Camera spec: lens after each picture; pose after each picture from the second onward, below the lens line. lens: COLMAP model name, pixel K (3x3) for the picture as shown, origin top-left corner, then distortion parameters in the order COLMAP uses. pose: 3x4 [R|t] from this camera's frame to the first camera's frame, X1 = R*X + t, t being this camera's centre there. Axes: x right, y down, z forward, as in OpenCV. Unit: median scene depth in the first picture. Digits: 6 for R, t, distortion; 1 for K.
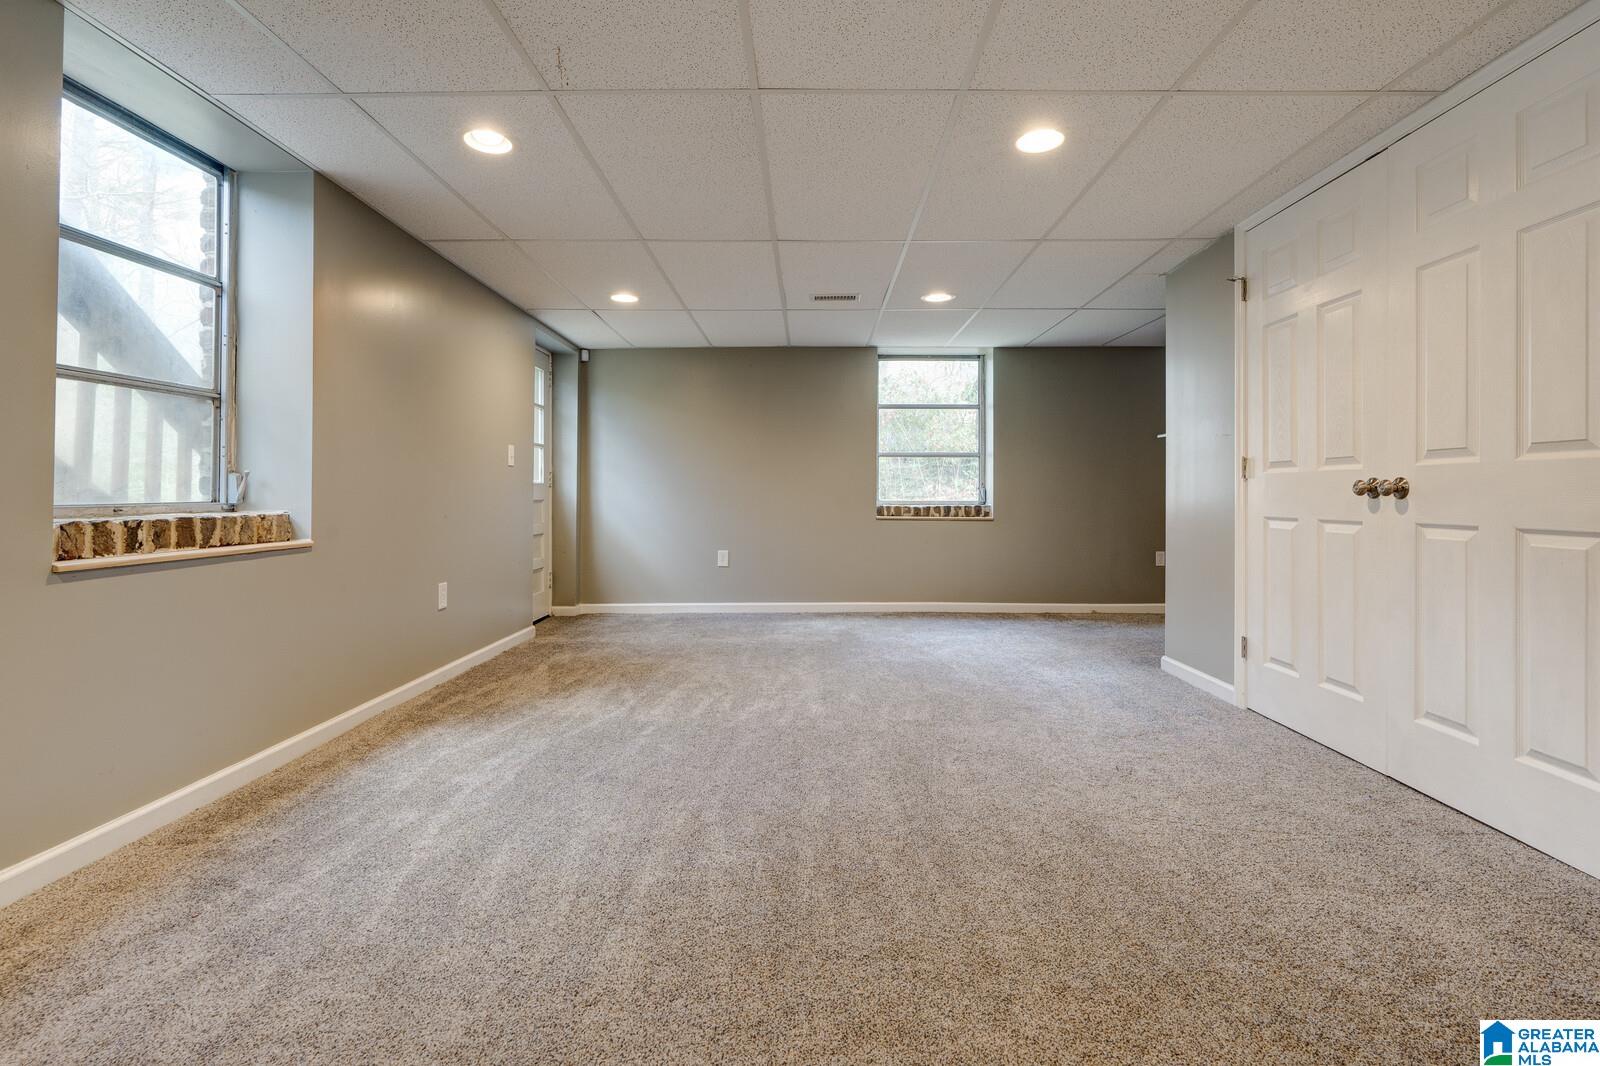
lens RADIAL K [[732.7, 0, 803.6], [0, 732.7, 491.4], [0, 0, 1]] dist [-0.000420, -0.000120]
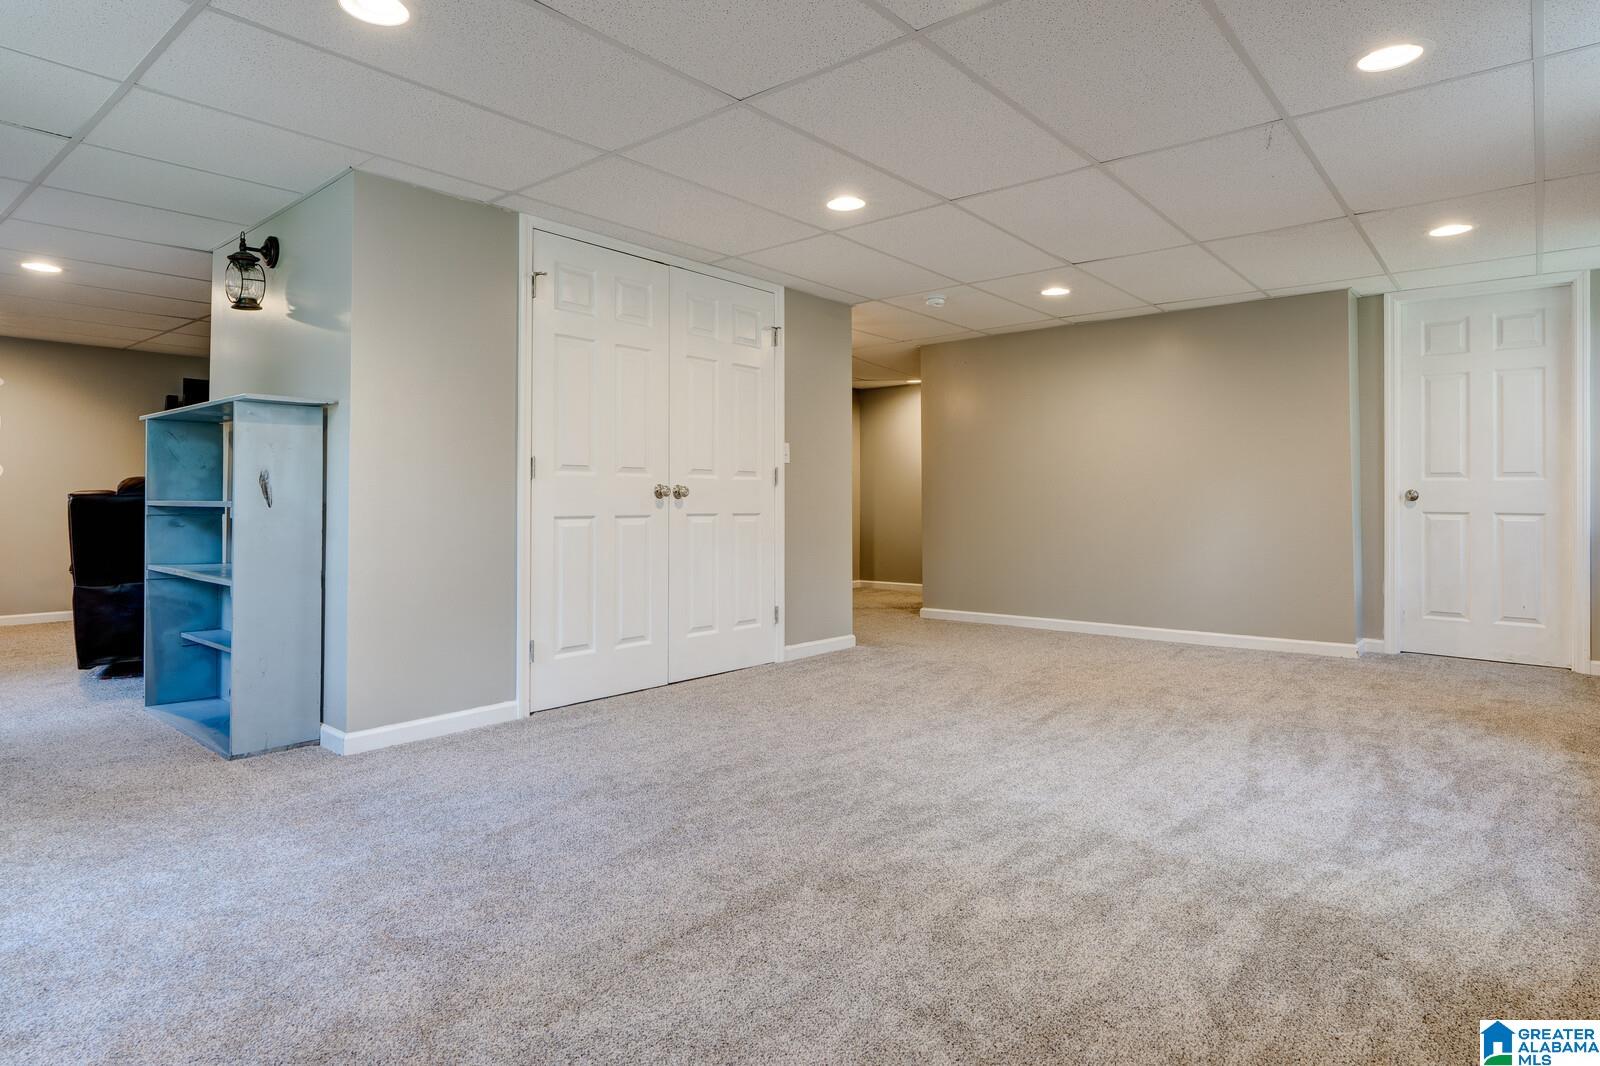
lens RADIAL K [[881.6, 0, 802.2], [0, 881.6, 491.9], [0, 0, 1]] dist [-0.000650, -0.000237]
pose [[-0.772759, -0.000093, 0.634700, -0.545479], [-0.008161, 0.999919, -0.009790, 0.011254], [-0.634647, -0.012746, -0.772697, 2.175760]]
